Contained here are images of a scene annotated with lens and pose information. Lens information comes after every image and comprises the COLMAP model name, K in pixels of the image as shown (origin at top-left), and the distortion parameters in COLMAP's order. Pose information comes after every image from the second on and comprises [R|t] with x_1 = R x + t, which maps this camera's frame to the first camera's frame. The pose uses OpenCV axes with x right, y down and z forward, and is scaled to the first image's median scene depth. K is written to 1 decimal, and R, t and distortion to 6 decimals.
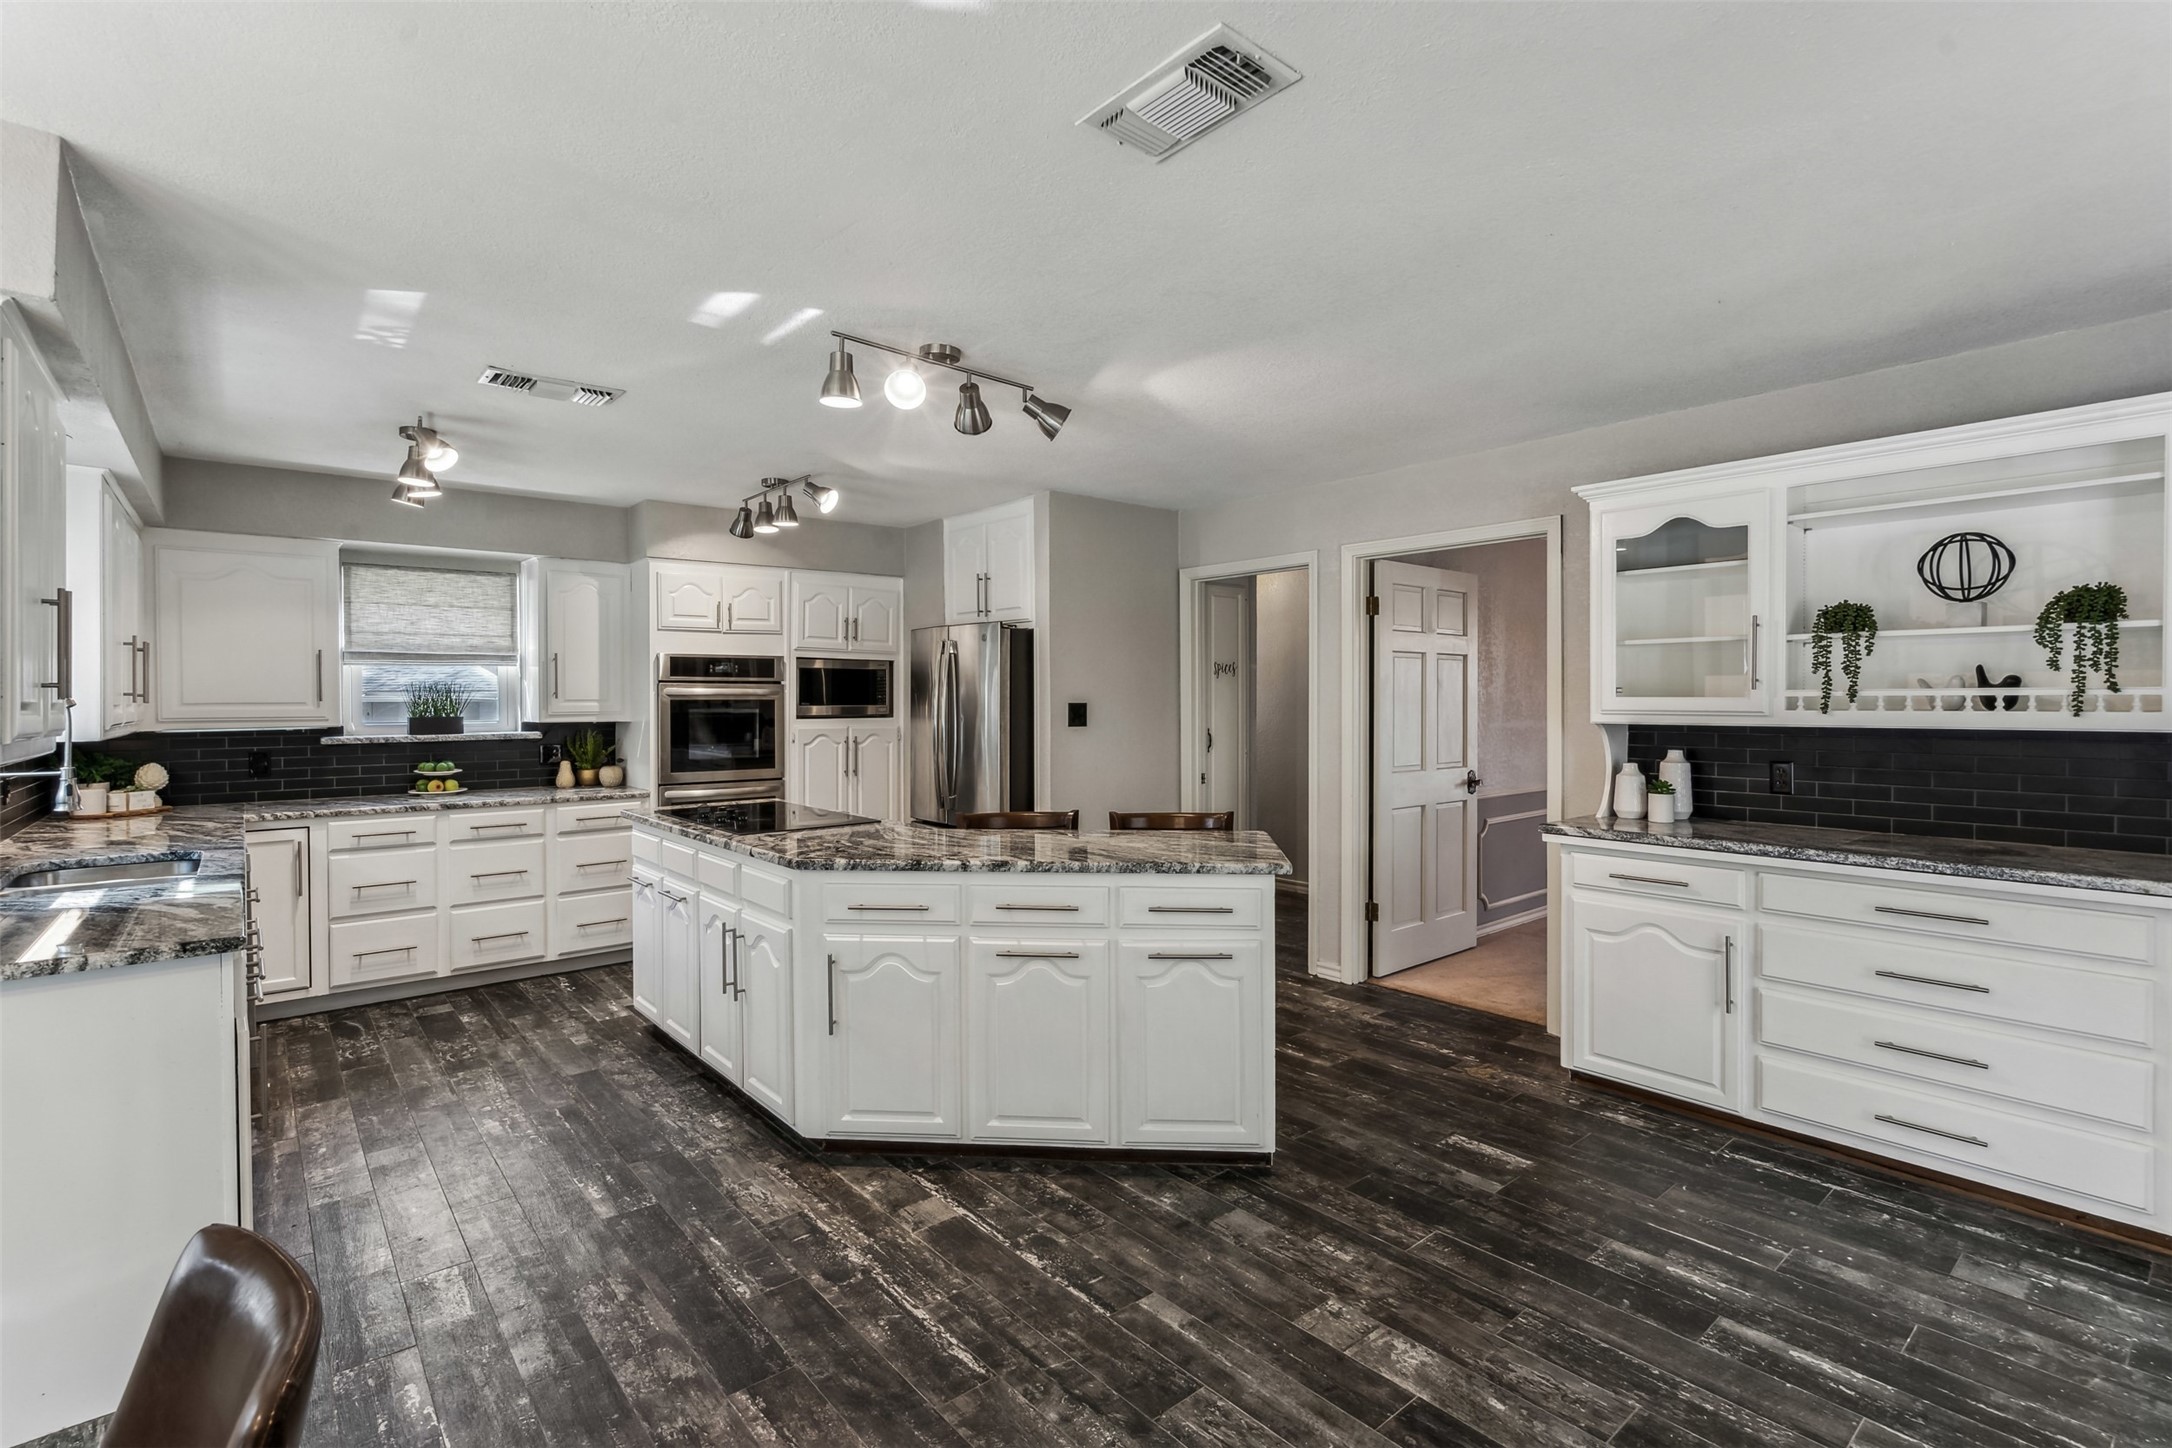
lens RADIAL K [[1002.8, 0, 1081.5], [0, 1002.8, 711.0], [0, 0, 1]] dist [-0.005422, 0.002900]
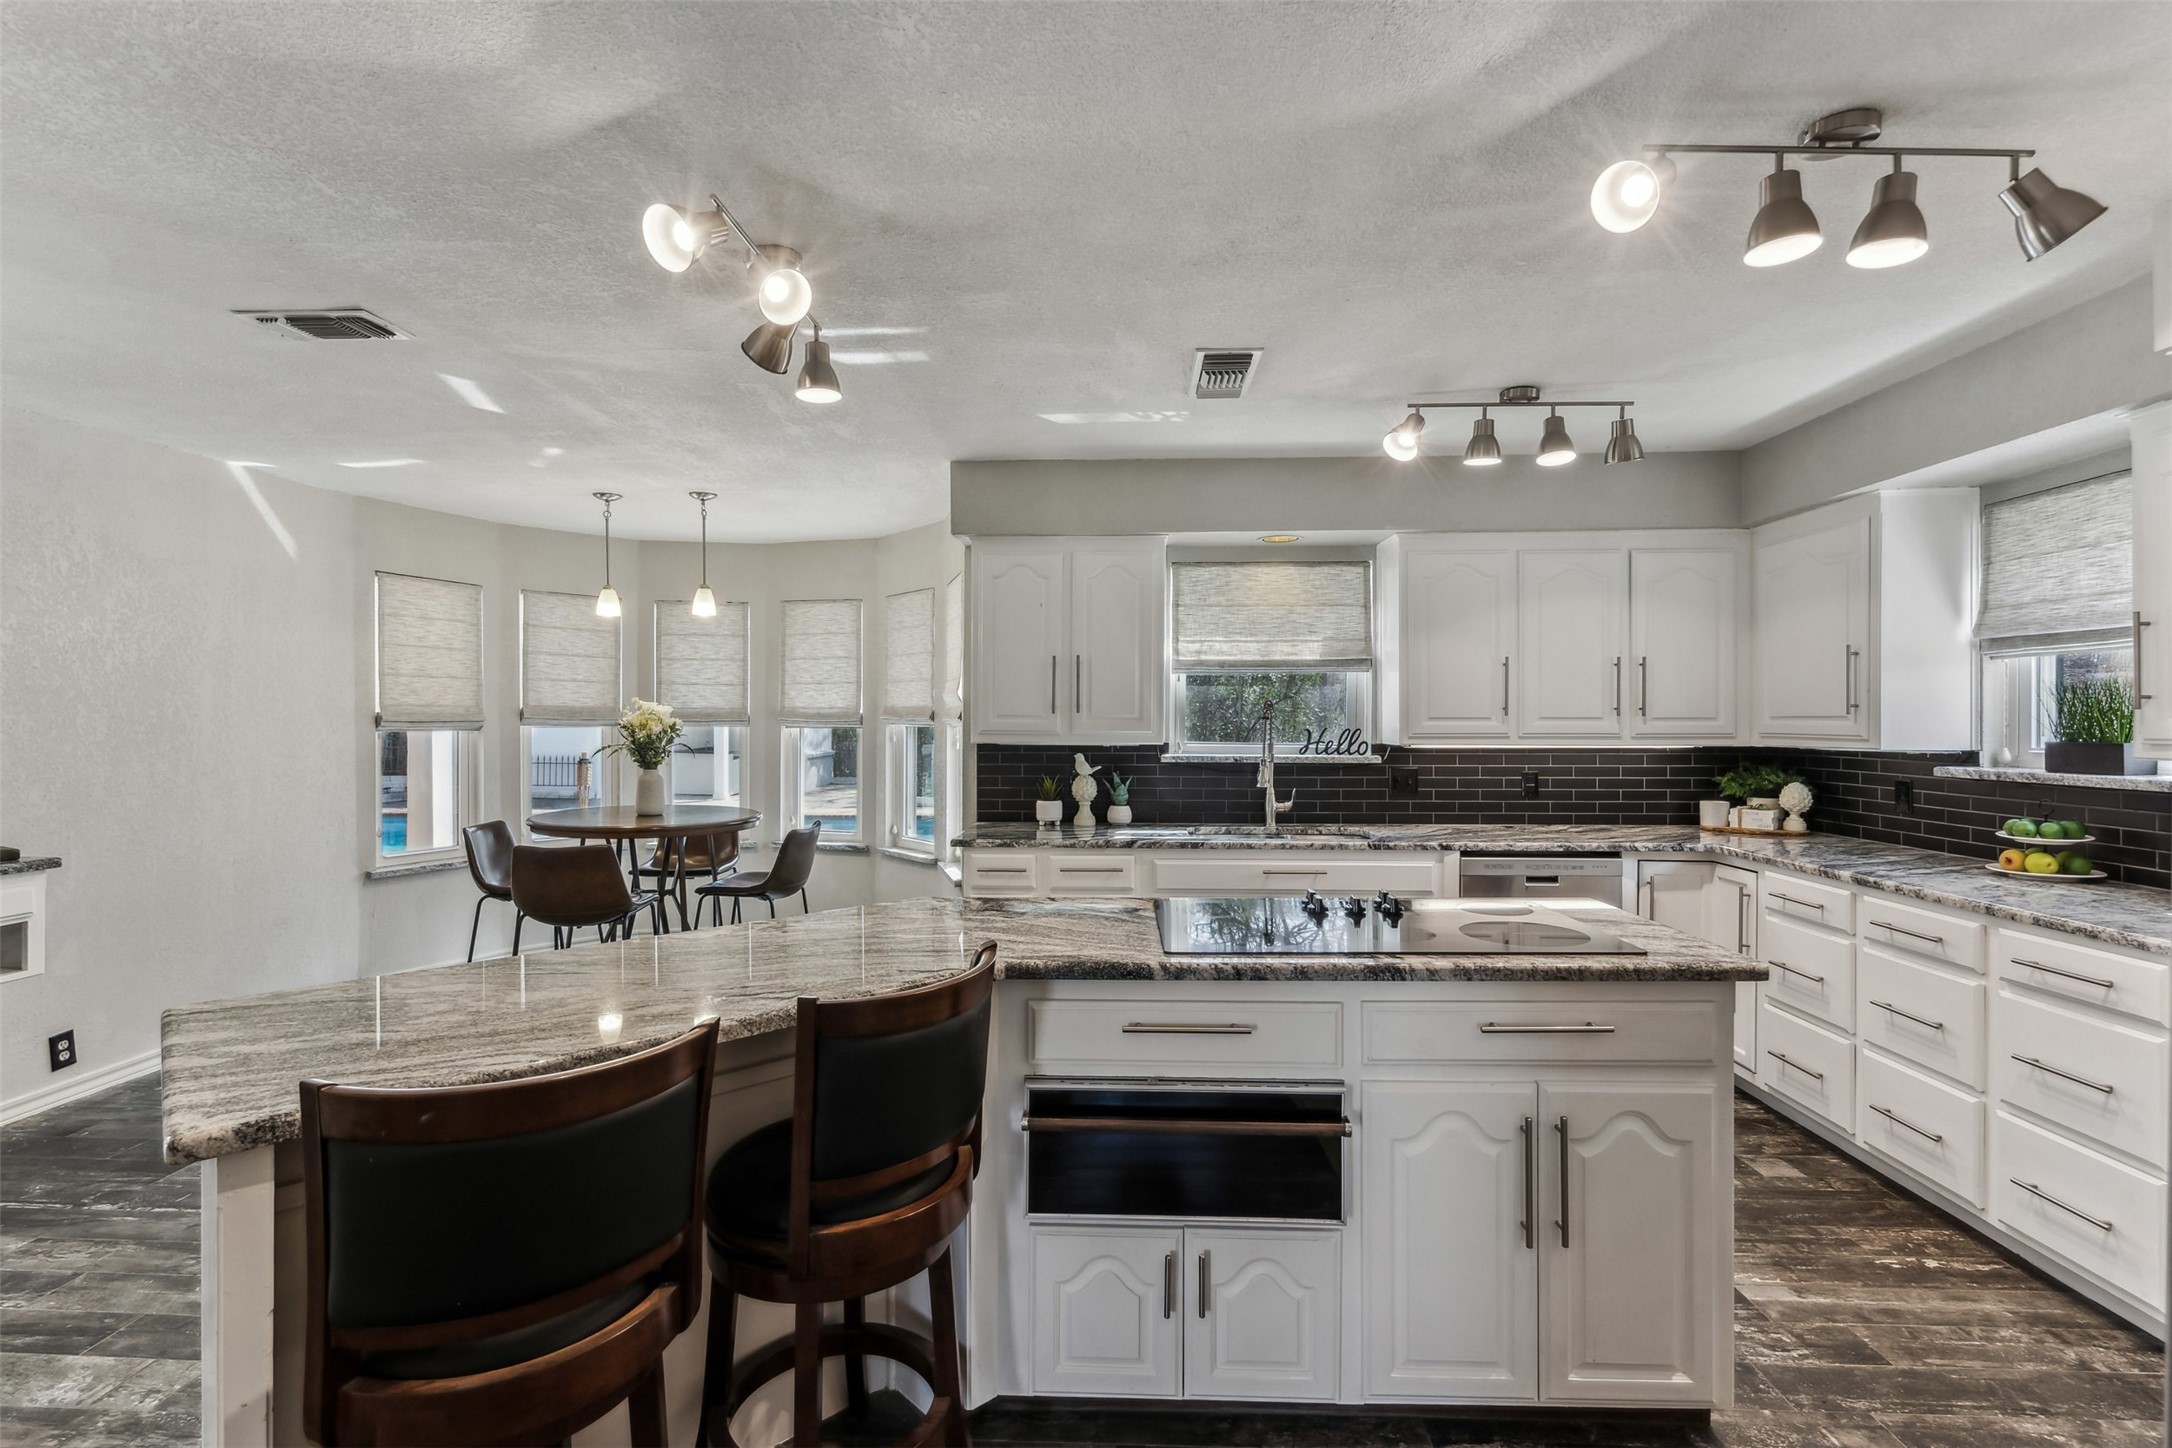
lens RADIAL K [[1002.8, 0, 1077.8], [0, 1002.8, 721.1], [0, 0, 1]] dist [-0.005422, 0.002900]
pose [[-0.681831, 0.005808, -0.731486, 0.184841], [-0.006825, 0.999874, 0.014300, -0.012572], [0.731478, 0.014743, -0.681706, 1.202360]]
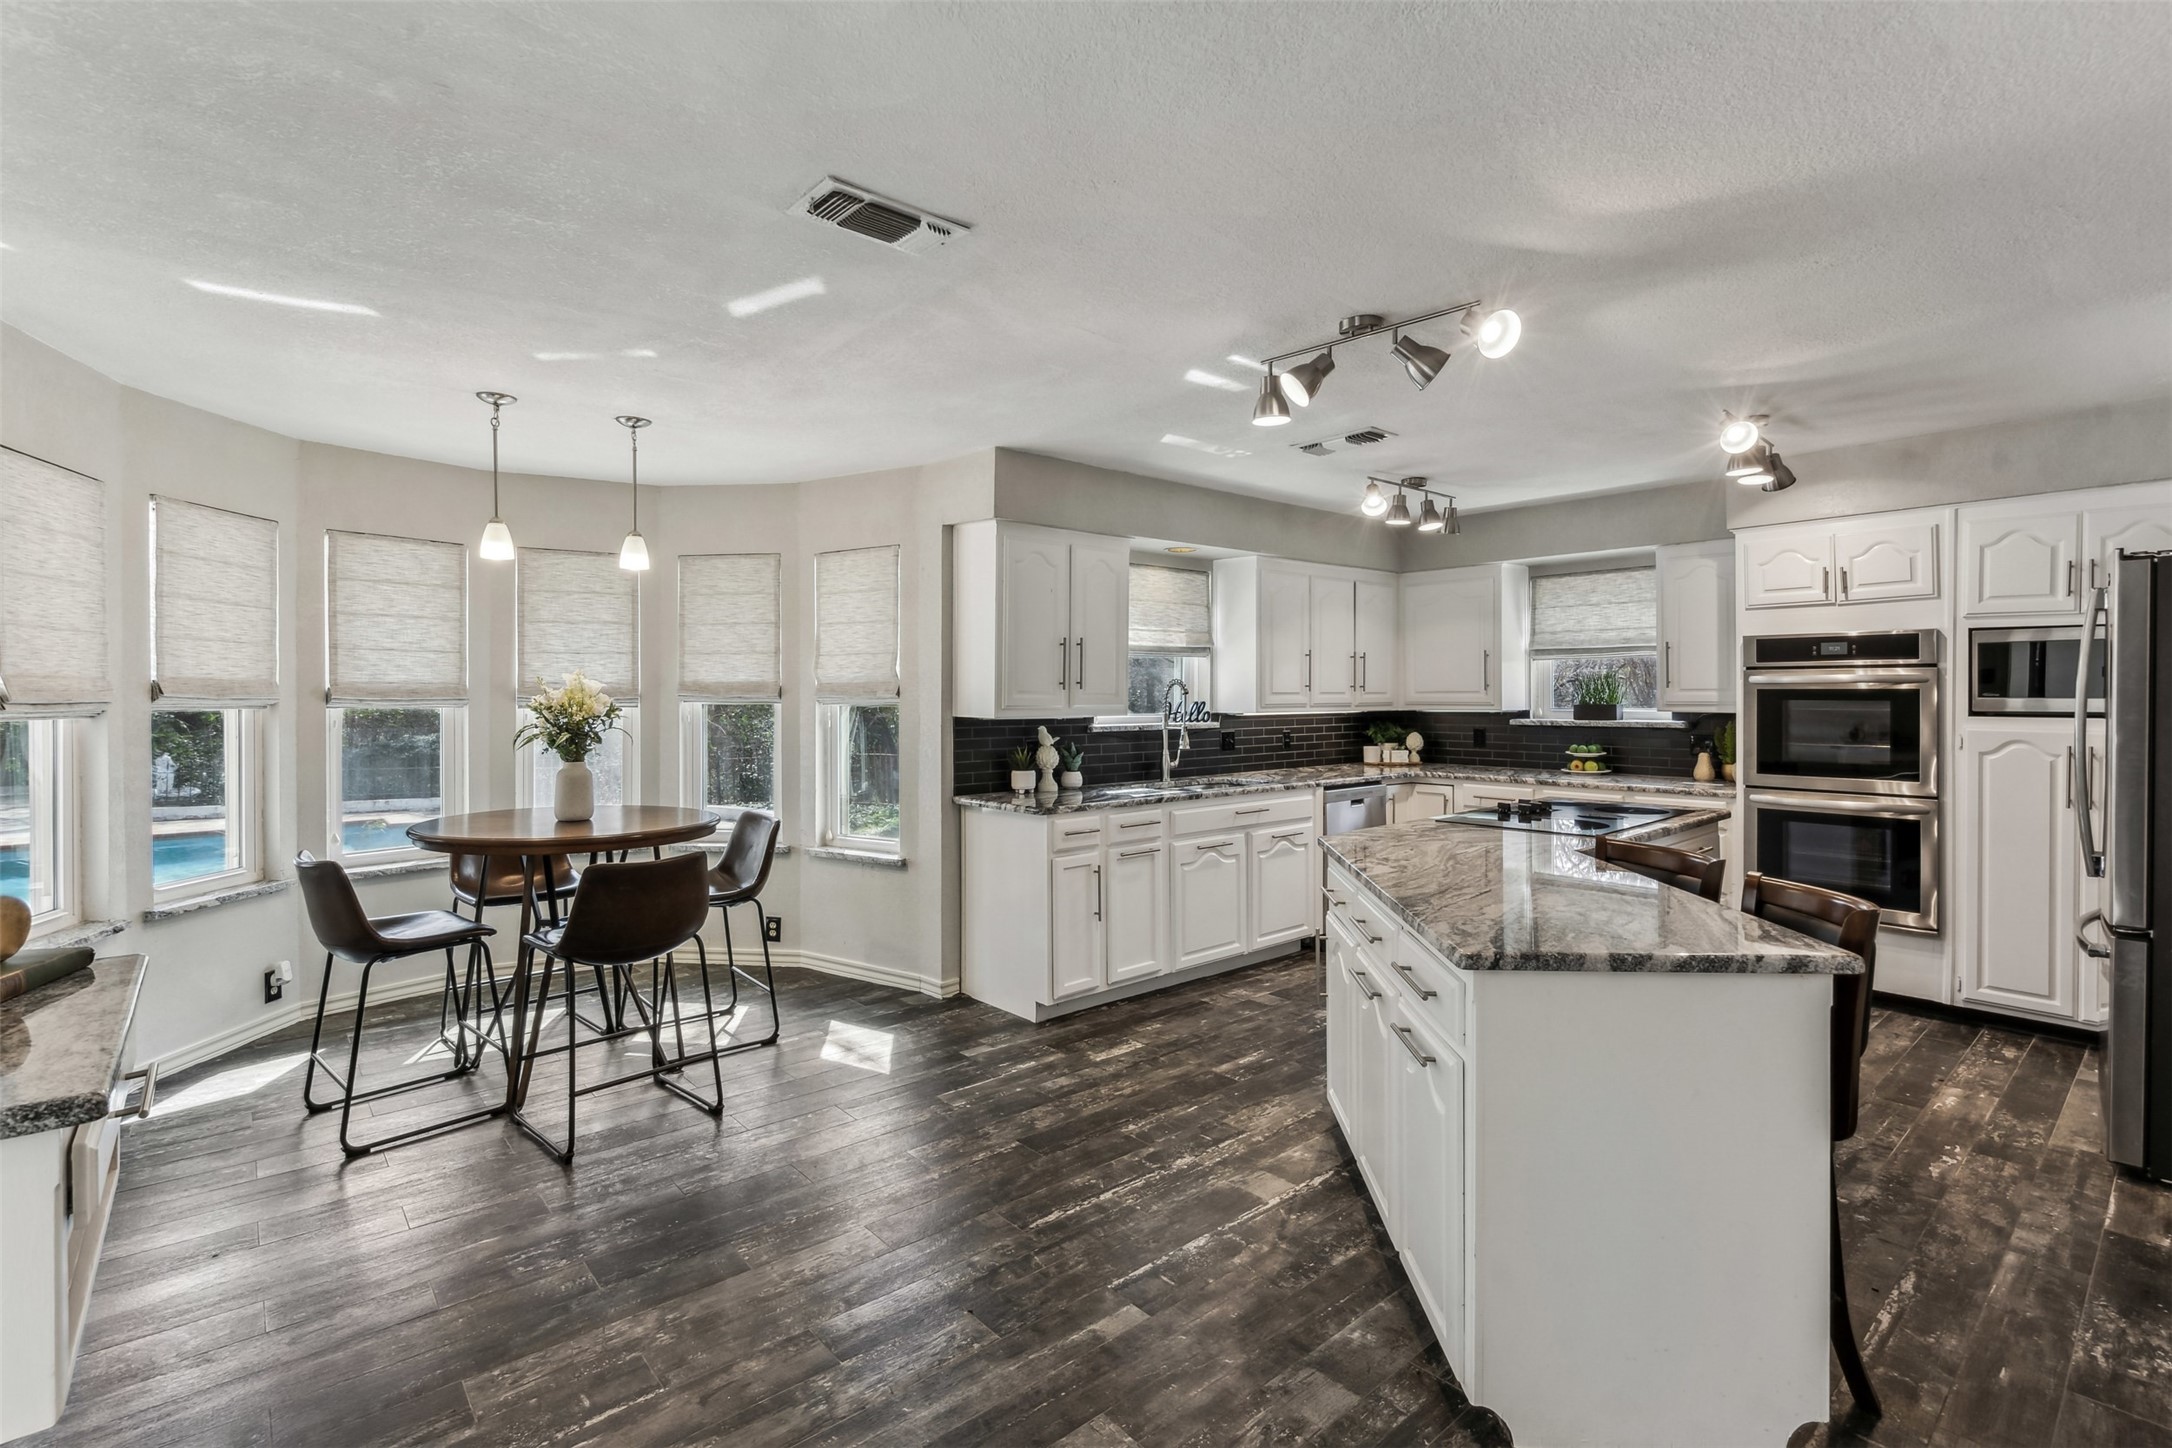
lens RADIAL K [[1002.8, 0, 1074.1], [0, 1002.8, 695.6], [0, 0, 1]] dist [-0.005422, 0.002900]
pose [[0.006949, 0.006758, -0.999953, 0.571251], [-0.009813, 0.999929, 0.006690, -0.007008], [0.999928, 0.009766, 0.007015, 0.514712]]
